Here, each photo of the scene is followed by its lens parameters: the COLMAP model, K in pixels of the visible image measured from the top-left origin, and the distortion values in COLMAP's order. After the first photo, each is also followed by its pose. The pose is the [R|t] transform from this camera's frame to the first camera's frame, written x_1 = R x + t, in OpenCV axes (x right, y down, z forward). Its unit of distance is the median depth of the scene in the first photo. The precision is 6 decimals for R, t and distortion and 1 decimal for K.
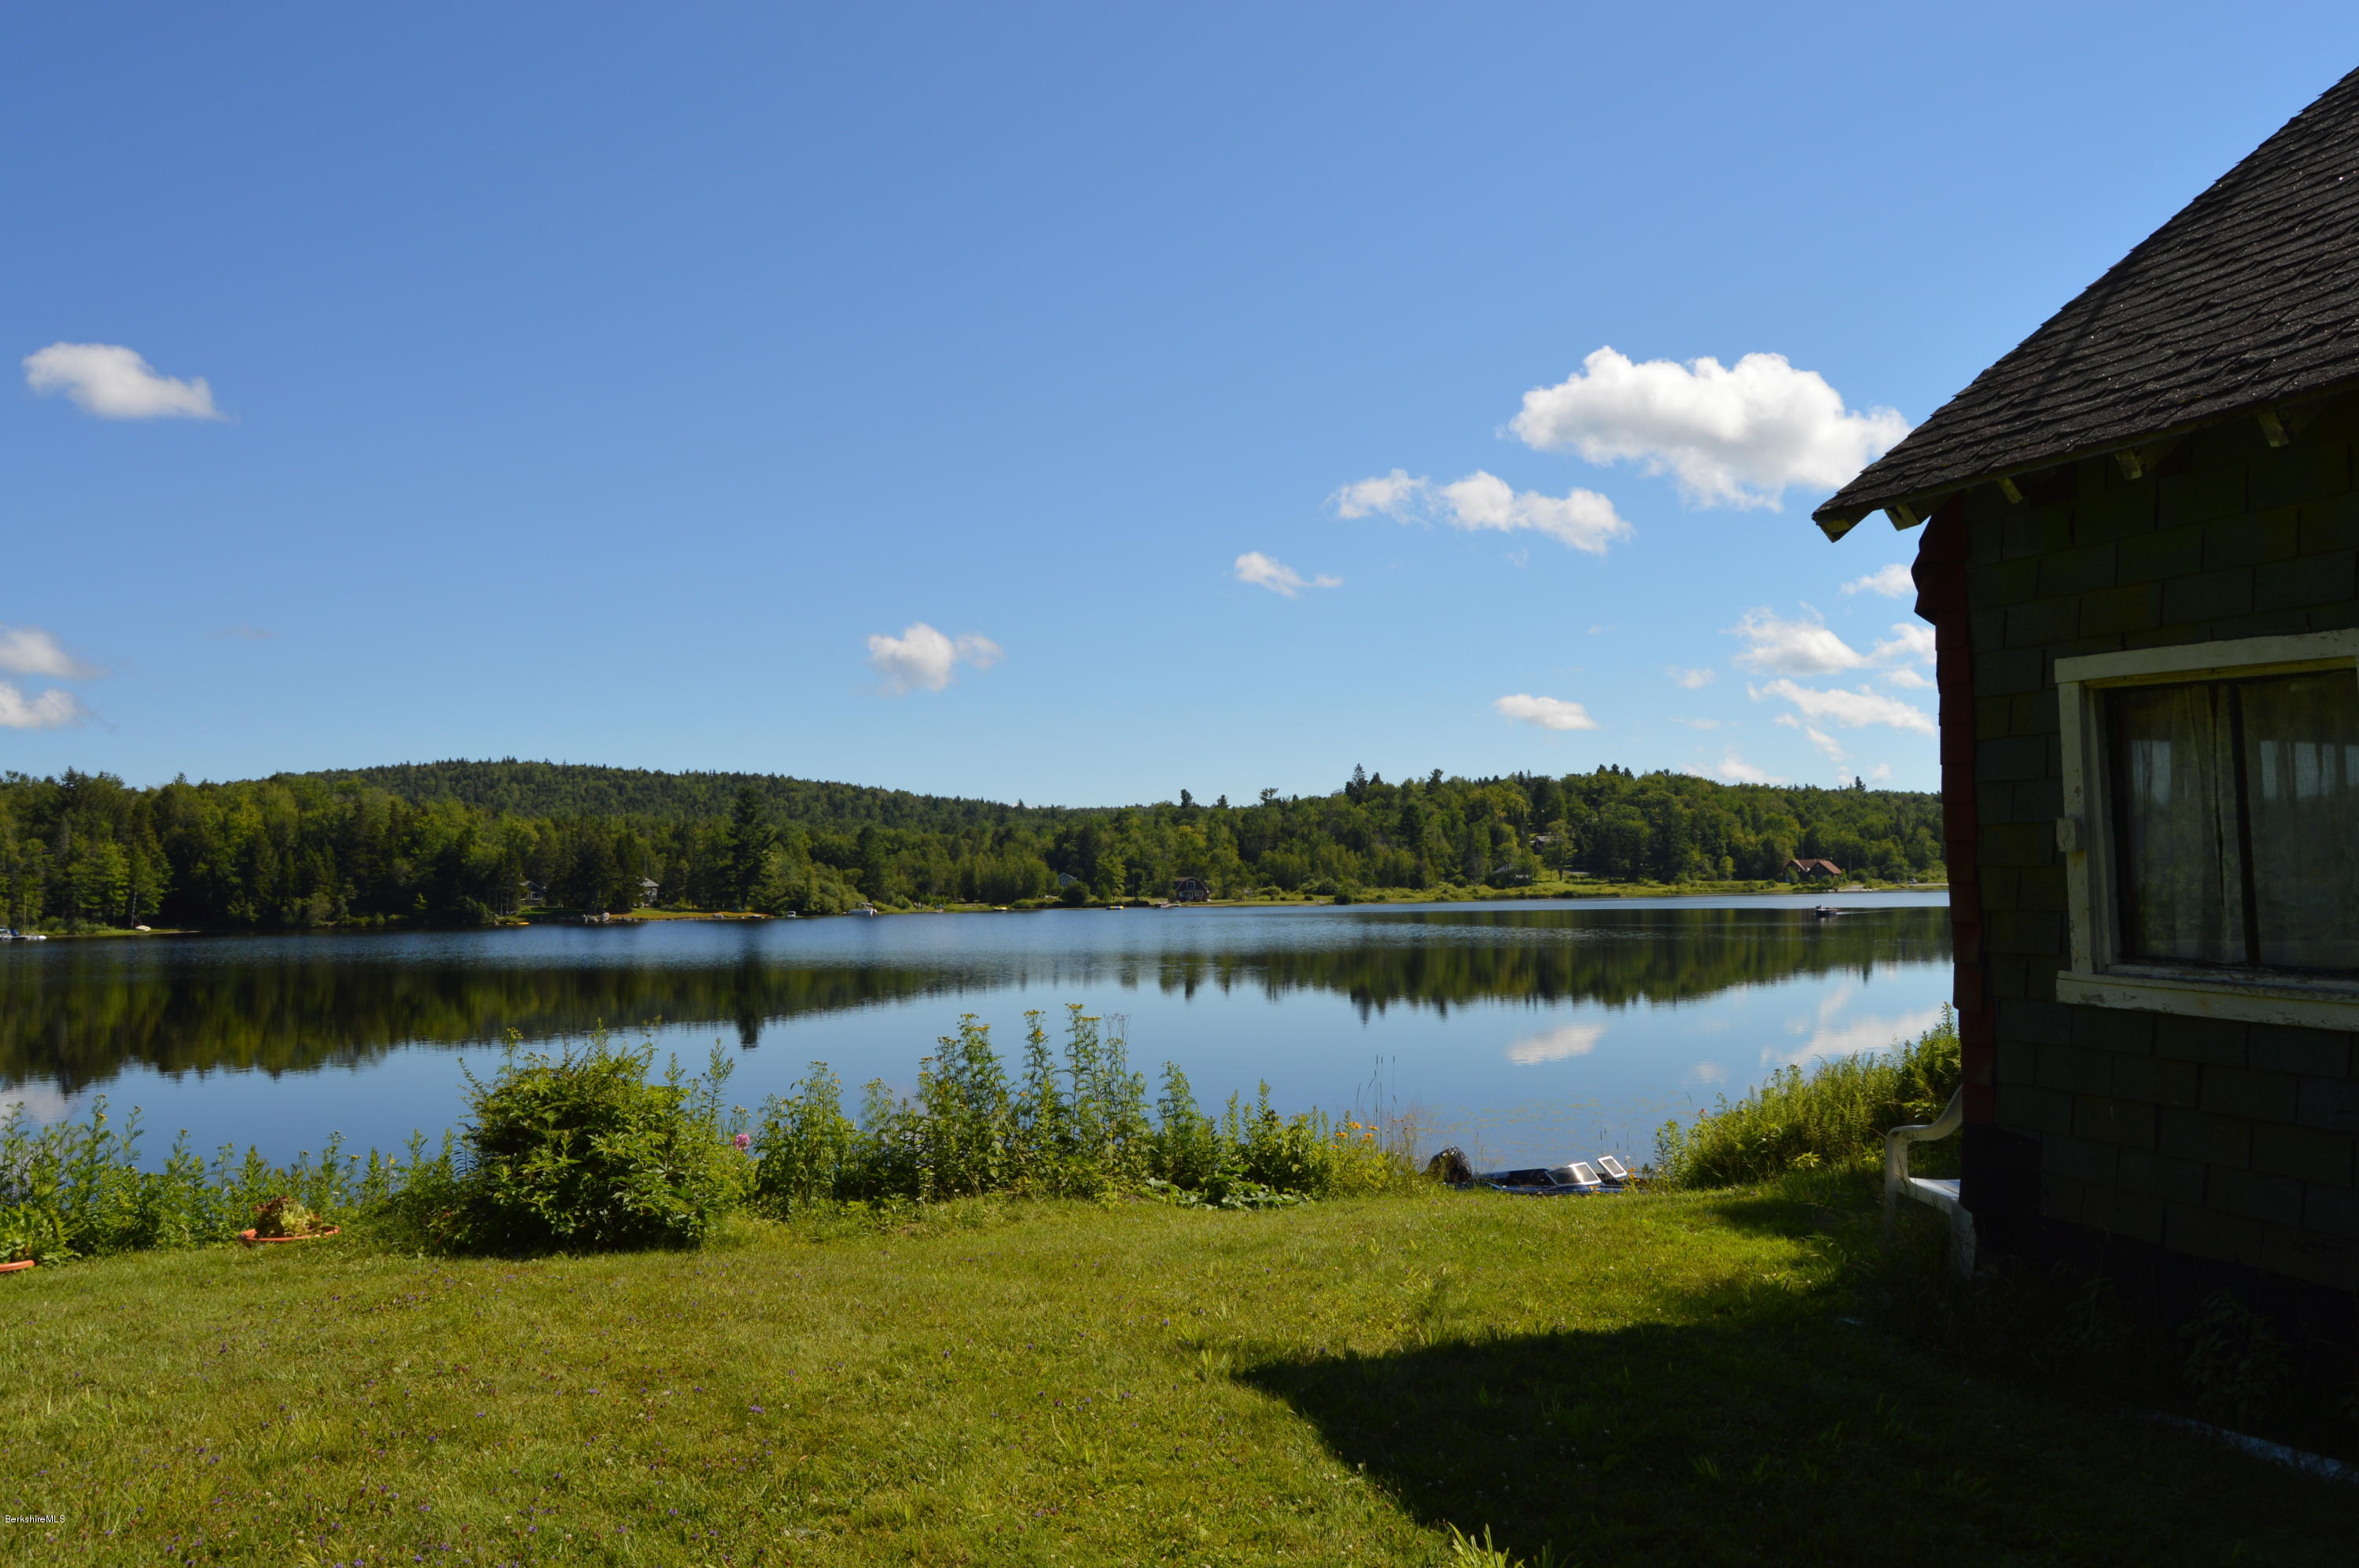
lens RADIAL K [[1976.4, 0, 1163.6], [0, 1976.4, 778.2], [0, 0, 1]] dist [0.011258, 0.004120]
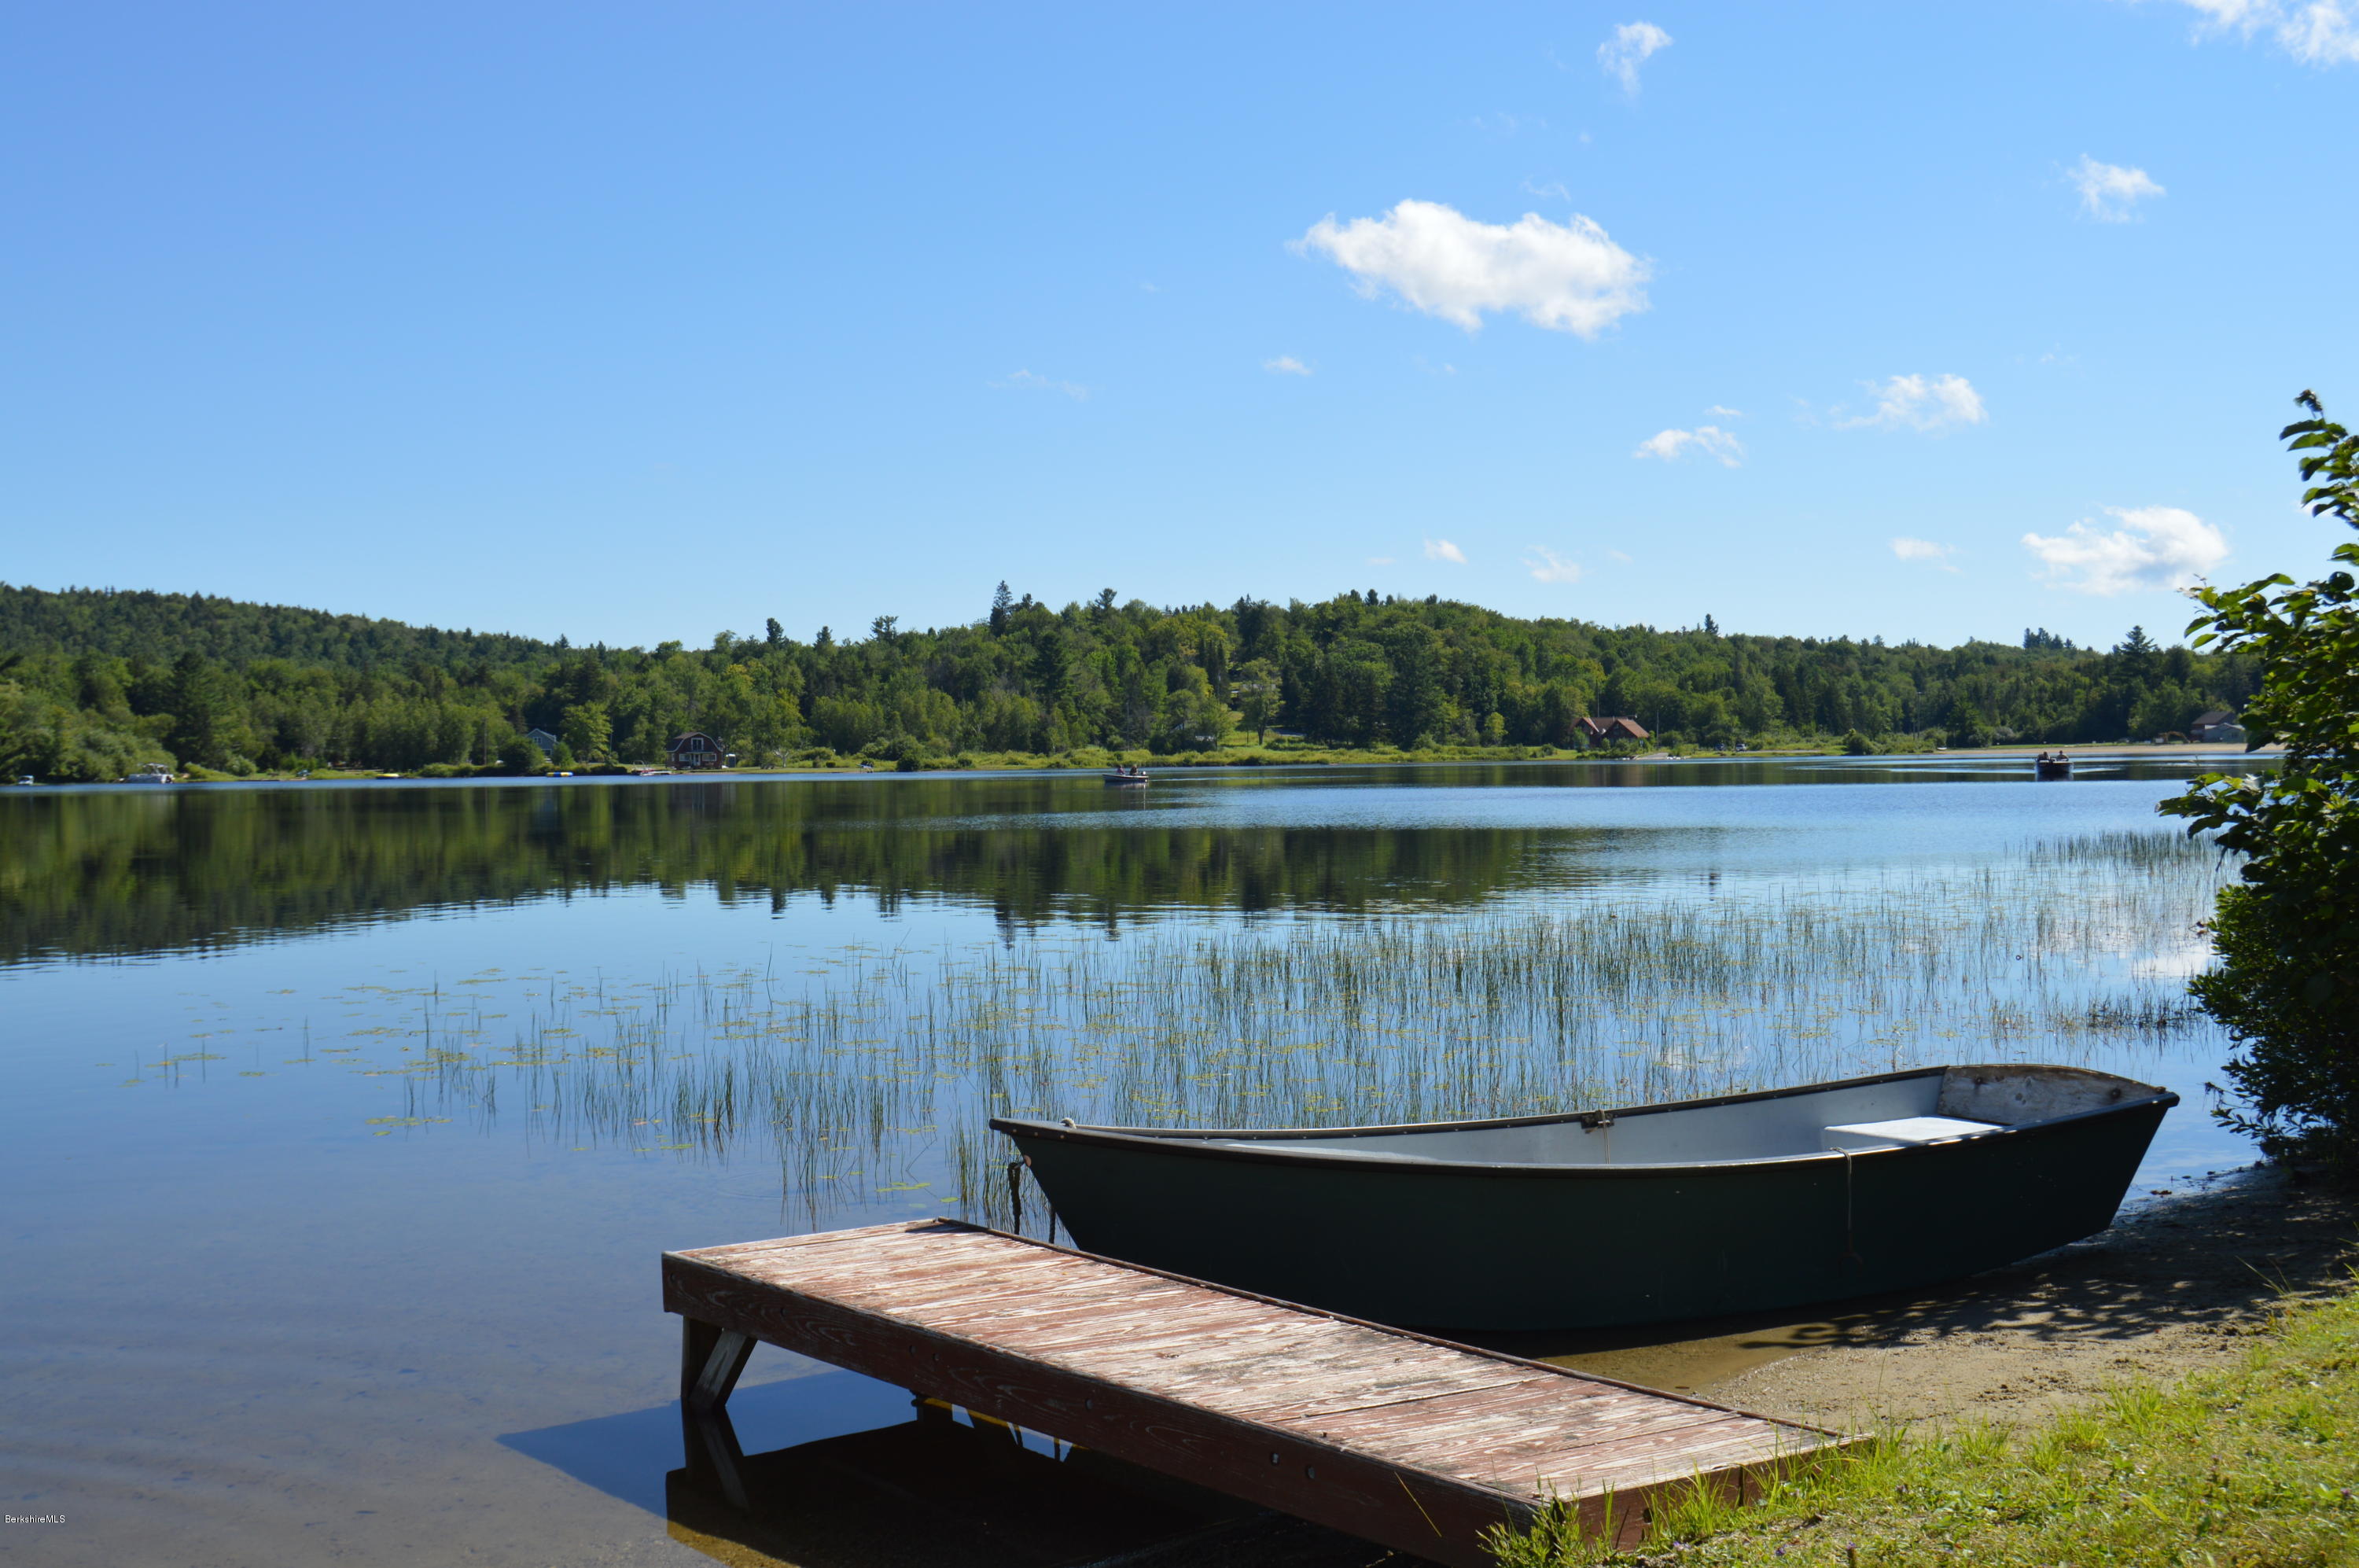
lens RADIAL K [[2542.0, 0, 1179.0], [0, 2542.0, 788.6], [0, 0, 1]] dist [0.002067, 0.000000]
pose [[0.994217, 0.004680, 0.107287, 0.088398], [-0.011091, 0.998182, 0.059240, 0.016587], [-0.106815, -0.060088, 0.992462, 0.123448]]
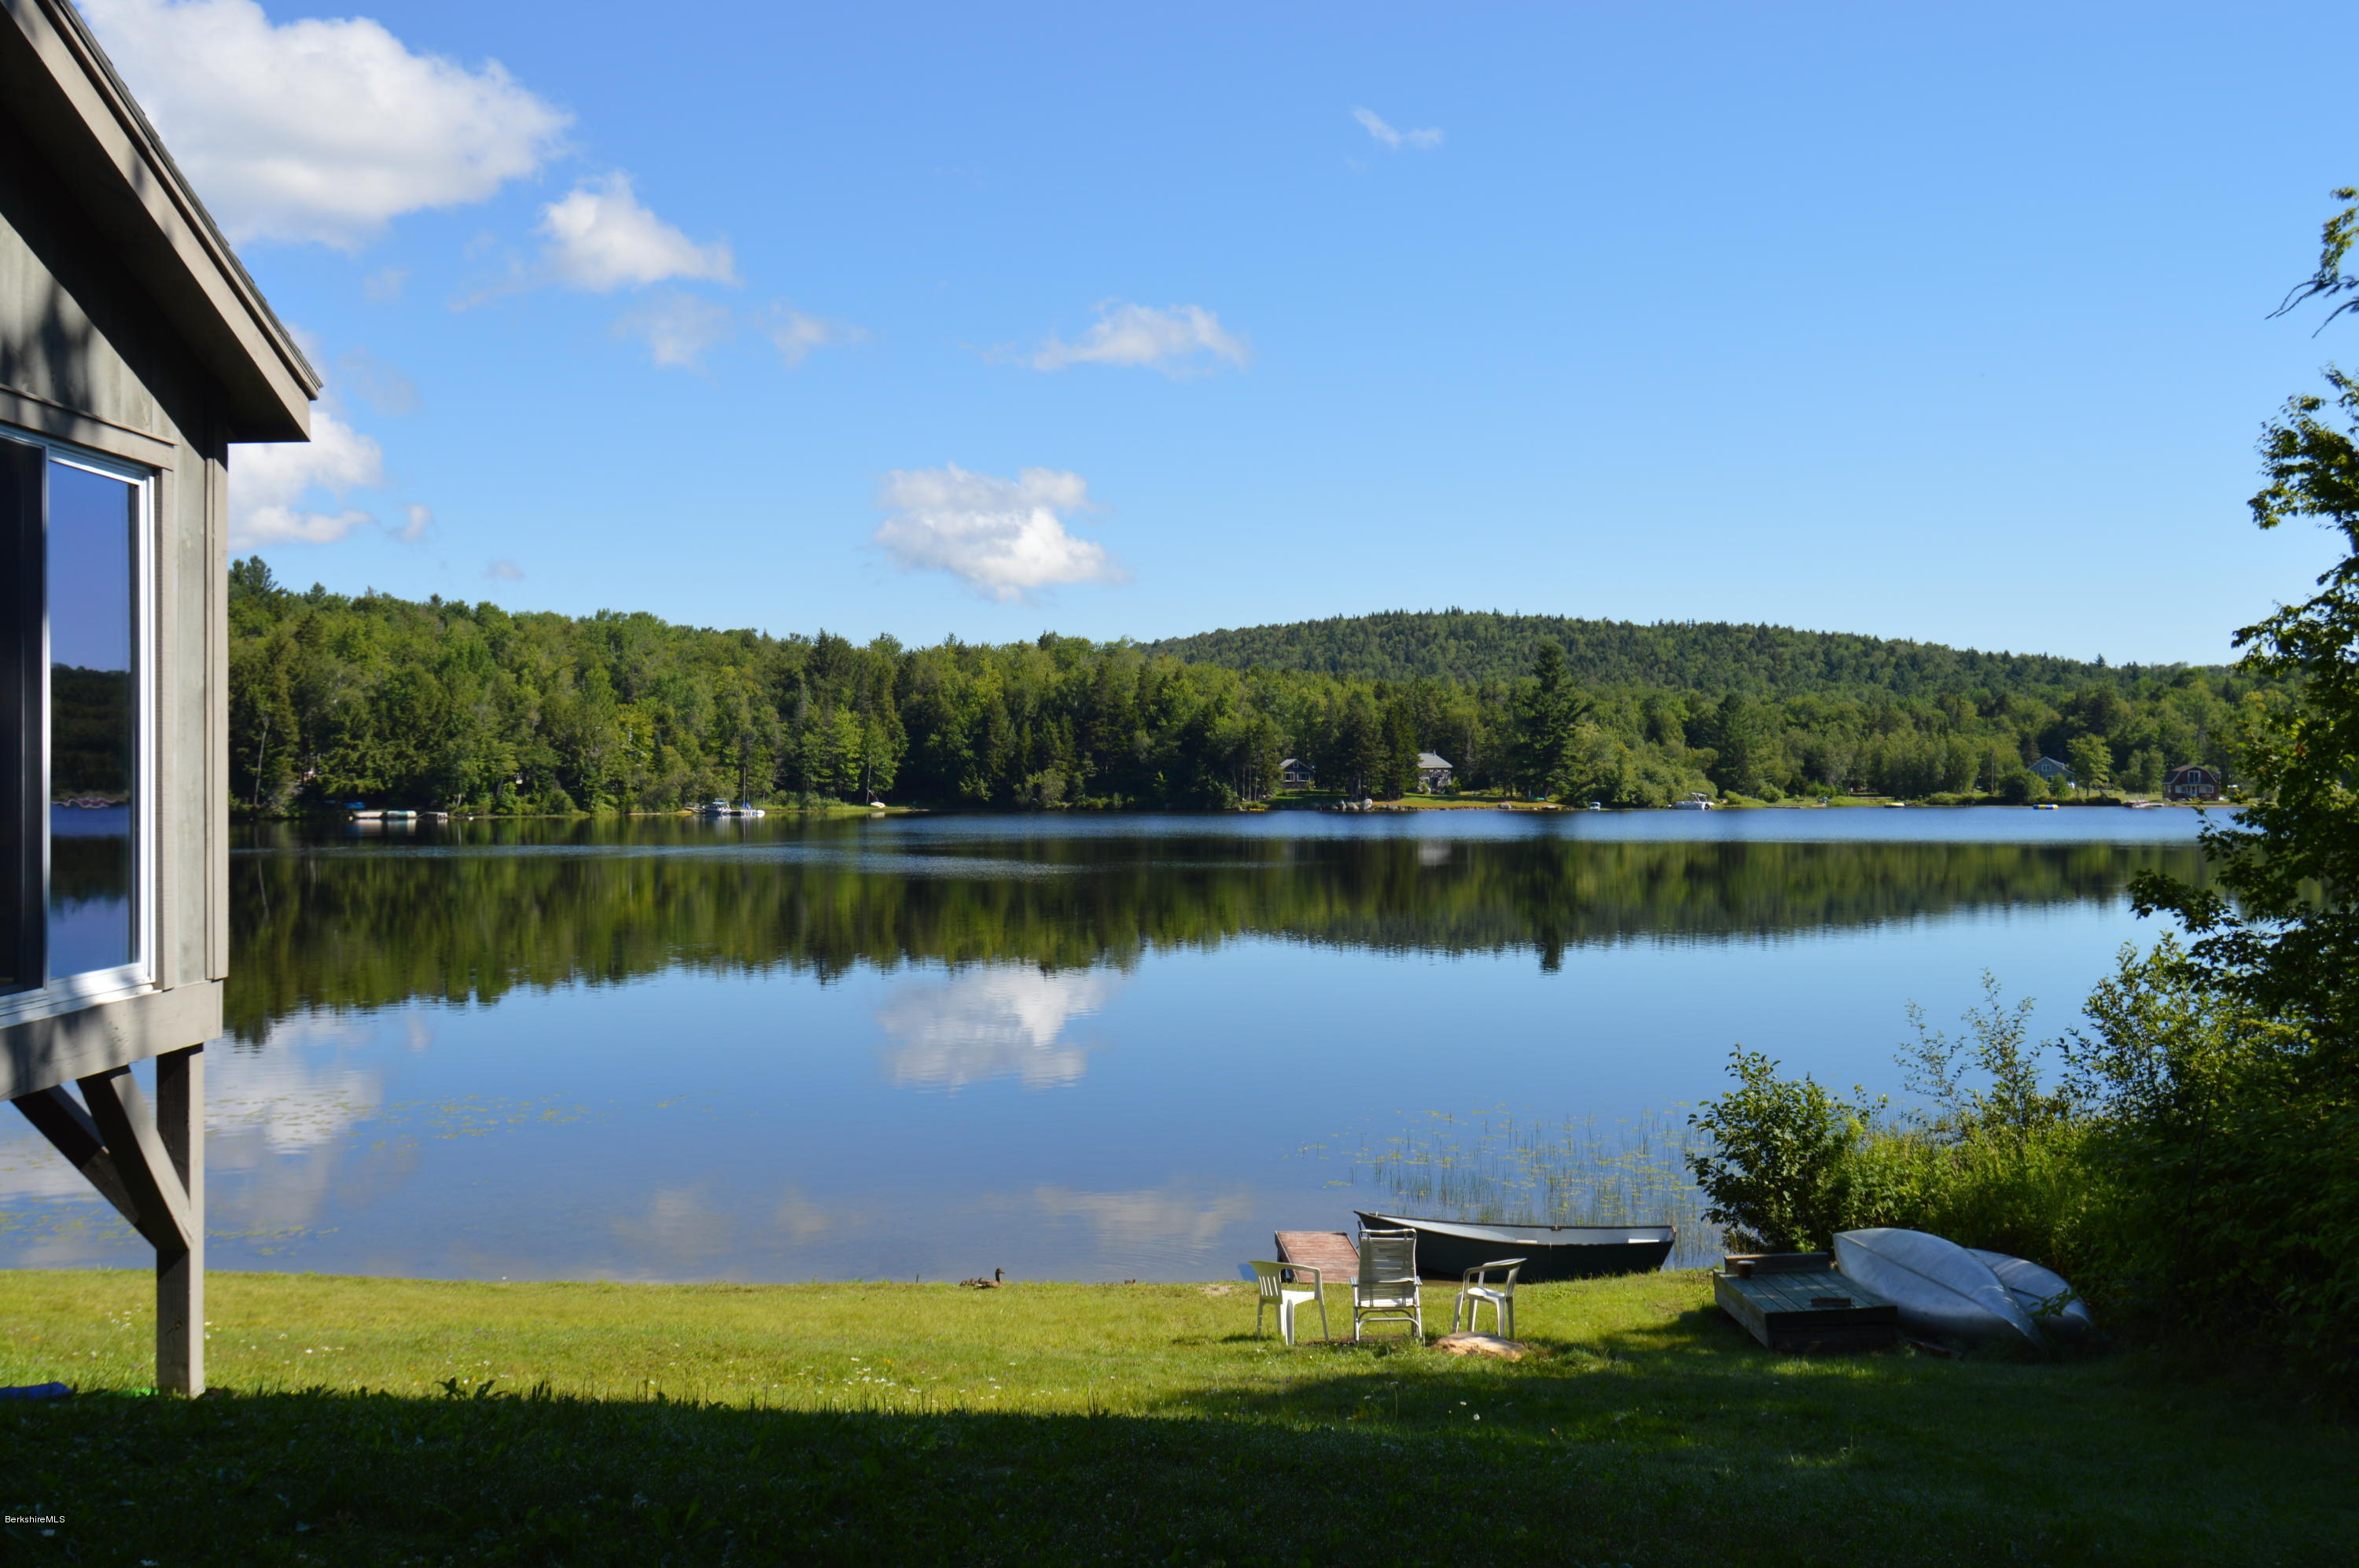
lens RADIAL K [[2456.3, 0, 1184.1], [0, 2456.3, 791.0], [0, 0, 1]] dist [0.000649, 0.000000]
pose [[0.875279, 0.020443, -0.483186, 0.127942], [0.011690, 0.997920, 0.063397, -0.000806], [0.483477, -0.061138, 0.873219, 0.062404]]
